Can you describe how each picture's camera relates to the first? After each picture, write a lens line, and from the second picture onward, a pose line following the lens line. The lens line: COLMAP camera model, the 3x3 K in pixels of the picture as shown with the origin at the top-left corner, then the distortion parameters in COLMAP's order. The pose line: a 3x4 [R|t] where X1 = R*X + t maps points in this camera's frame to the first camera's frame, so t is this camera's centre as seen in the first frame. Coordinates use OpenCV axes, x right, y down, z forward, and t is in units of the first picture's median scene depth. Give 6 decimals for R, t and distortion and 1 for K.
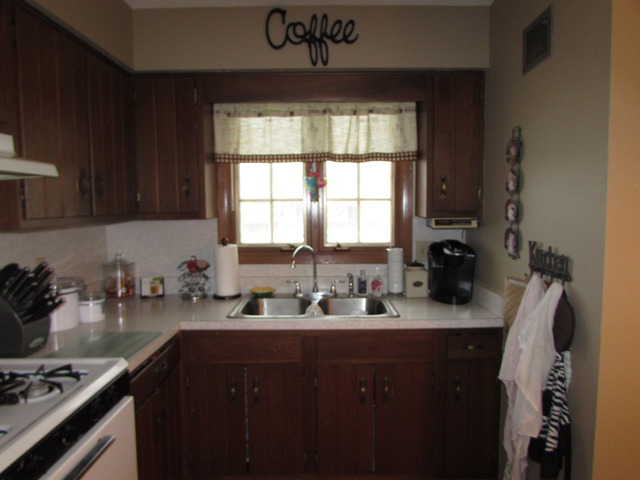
lens RADIAL K [[450.3, 0, 323.9], [0, 450.3, 238.2], [0, 0, 1]] dist [-0.041687, 0.019337]
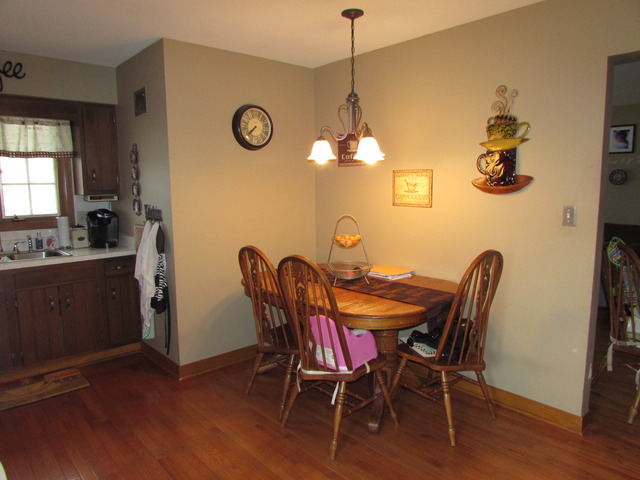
lens RADIAL K [[450.3, 0, 323.9], [0, 450.3, 238.2], [0, 0, 1]] dist [-0.041687, 0.019337]
pose [[0.738281, -0.083476, 0.669307, -0.198115], [0.059317, 0.996503, 0.058854, 0.059817], [-0.671880, -0.003749, 0.740651, -0.688061]]
